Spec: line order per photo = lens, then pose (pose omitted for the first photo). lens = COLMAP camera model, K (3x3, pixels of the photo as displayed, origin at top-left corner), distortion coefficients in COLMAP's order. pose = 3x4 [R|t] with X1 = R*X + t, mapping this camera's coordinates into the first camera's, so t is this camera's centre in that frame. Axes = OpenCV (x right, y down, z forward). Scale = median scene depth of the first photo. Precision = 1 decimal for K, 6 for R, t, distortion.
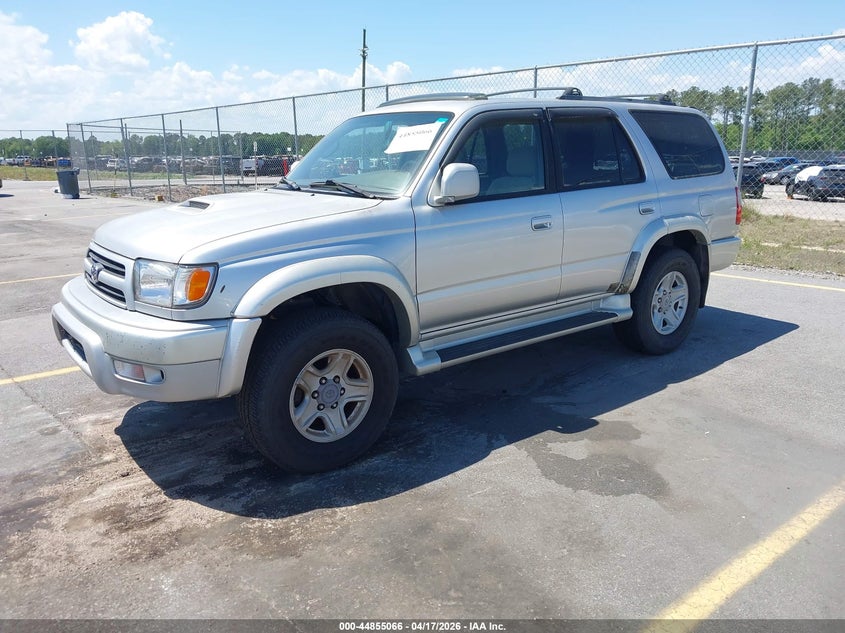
lens RADIAL K [[665.6, 0, 415.5], [0, 665.6, 316.9], [0, 0, 1]] dist [0.084409, -0.133195]
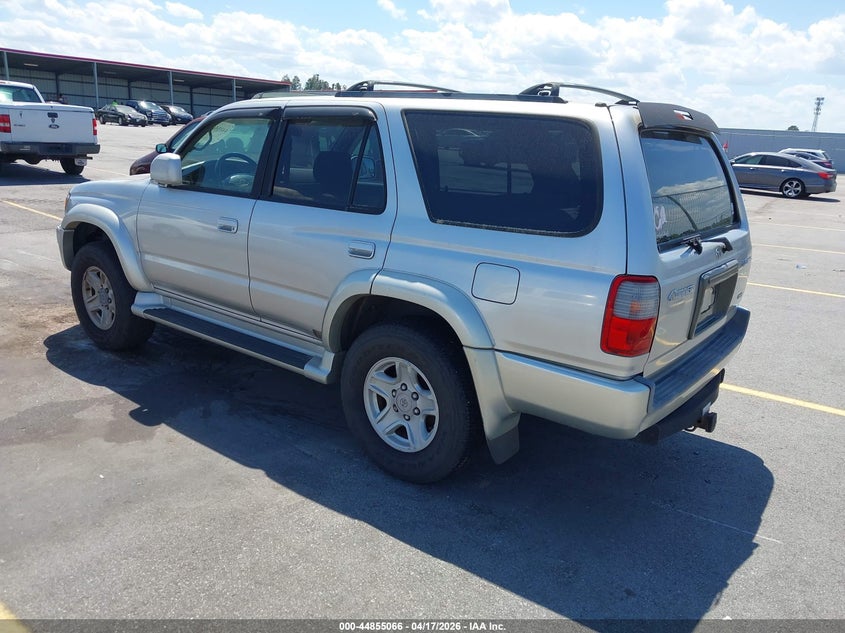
lens RADIAL K [[665.6, 0, 415.5], [0, 665.6, 316.9], [0, 0, 1]] dist [0.084409, -0.133195]
pose [[0.230554, 0.282257, -0.931223, 1.179452], [-0.294746, 0.932303, 0.209611, -0.297348], [0.927346, 0.226147, 0.298140, 0.985419]]
